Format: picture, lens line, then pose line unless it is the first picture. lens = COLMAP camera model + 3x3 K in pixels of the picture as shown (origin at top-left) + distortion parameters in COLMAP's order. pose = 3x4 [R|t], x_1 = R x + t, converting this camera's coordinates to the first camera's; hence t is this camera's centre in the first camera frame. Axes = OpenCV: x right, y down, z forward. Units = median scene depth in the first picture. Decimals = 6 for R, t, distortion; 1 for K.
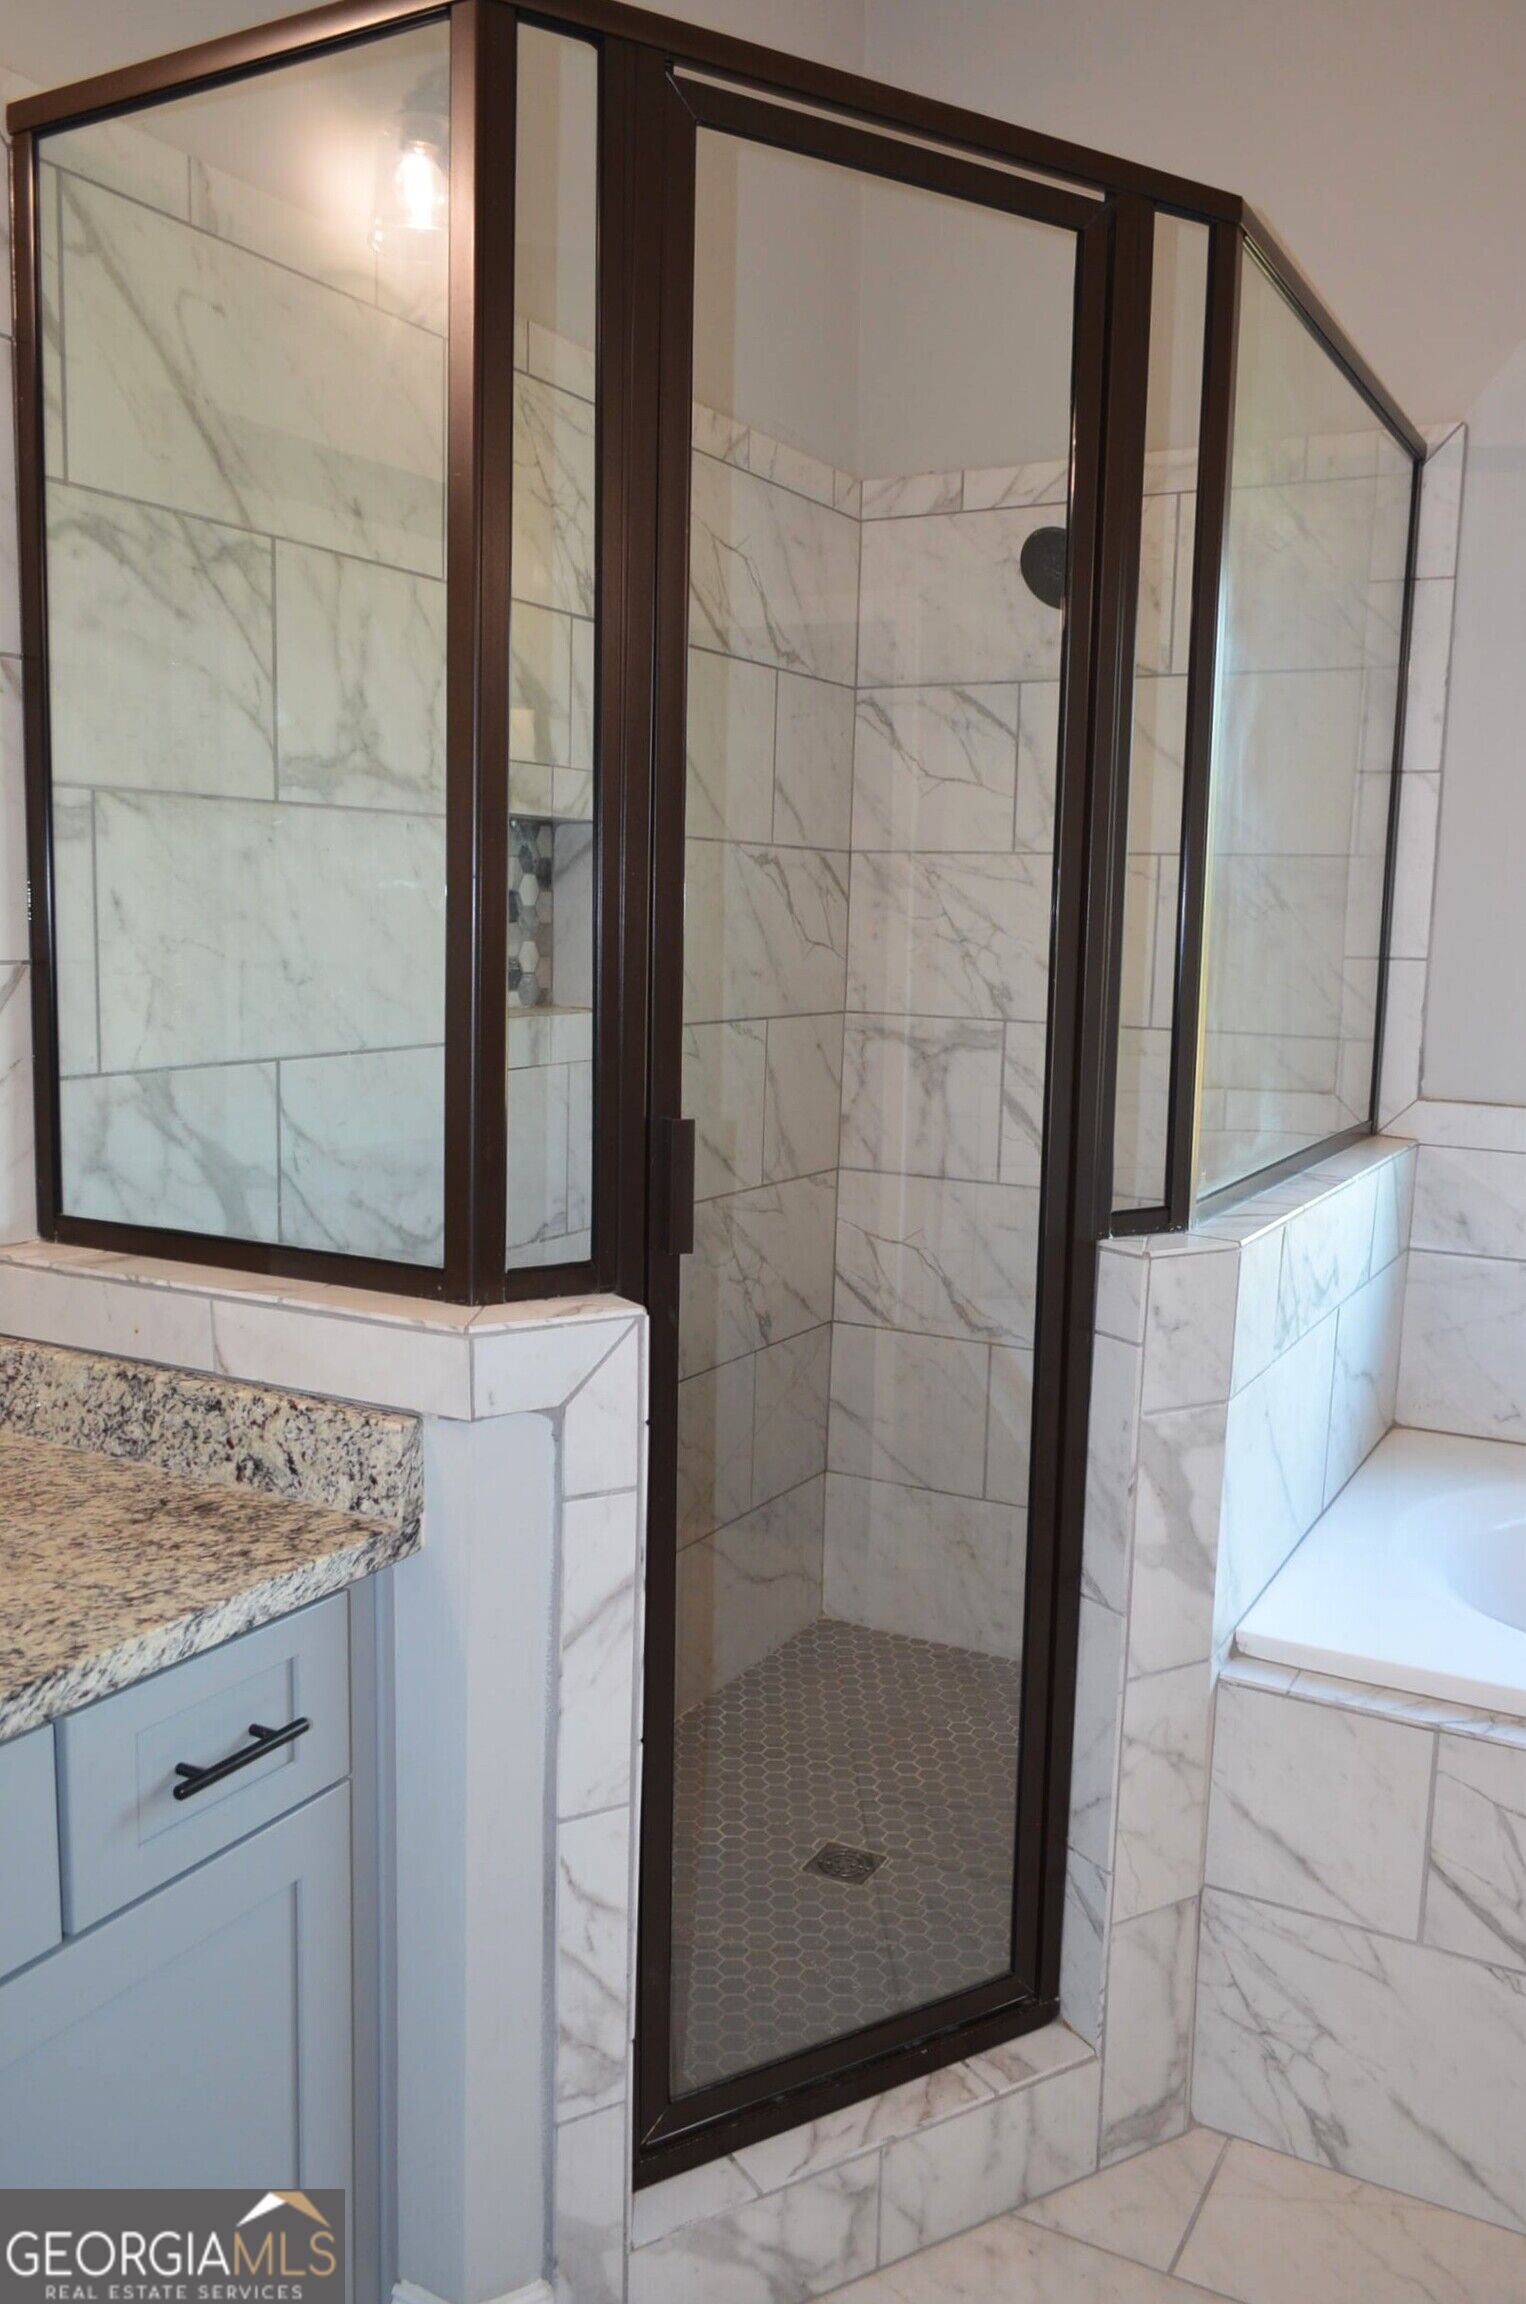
lens RADIAL K [[1826.4, 0, 754.8], [0, 1826.4, 1142.2], [0, 0, 1]] dist [-0.008381, 0.007583]
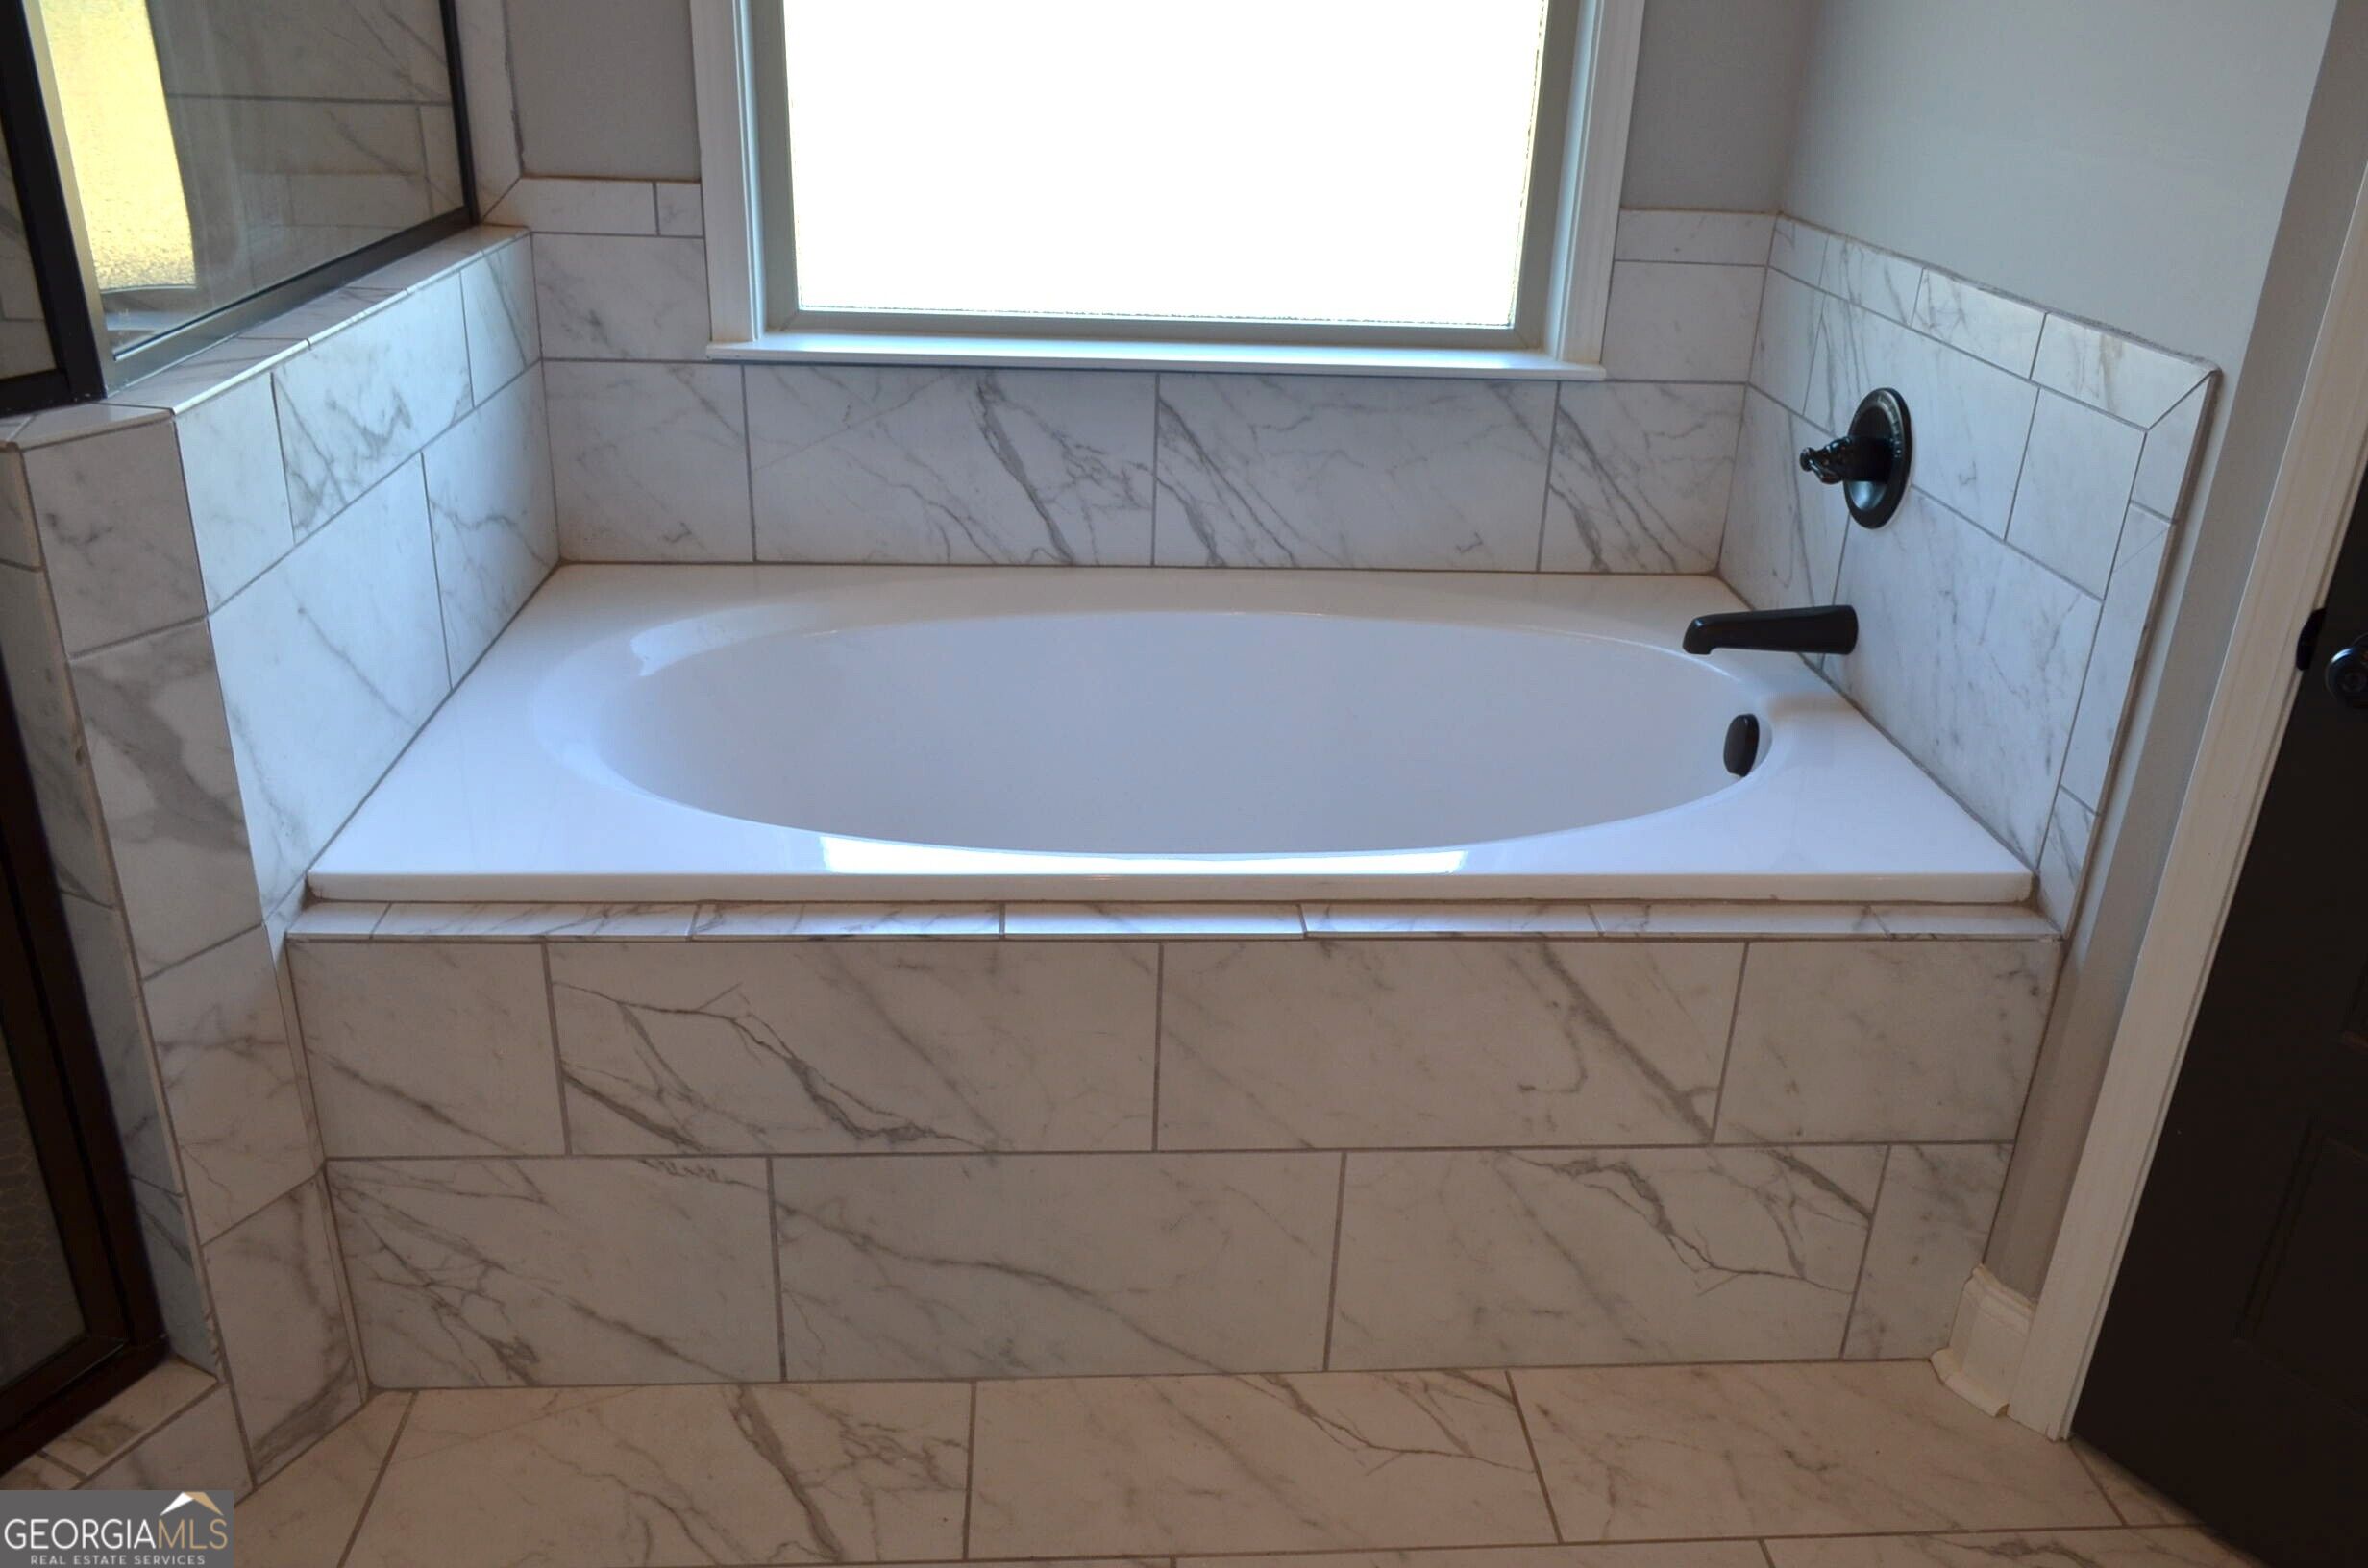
lens RADIAL K [[1876.9, 0, 1186.8], [0, 1876.9, 796.9], [0, 0, 1]] dist [-0.008381, 0.007583]
pose [[0.840173, -0.215516, 0.497657, 0.188215], [0.053816, 0.946250, 0.318929, -0.016899], [-0.539642, -0.241173, 0.806611, 0.107139]]
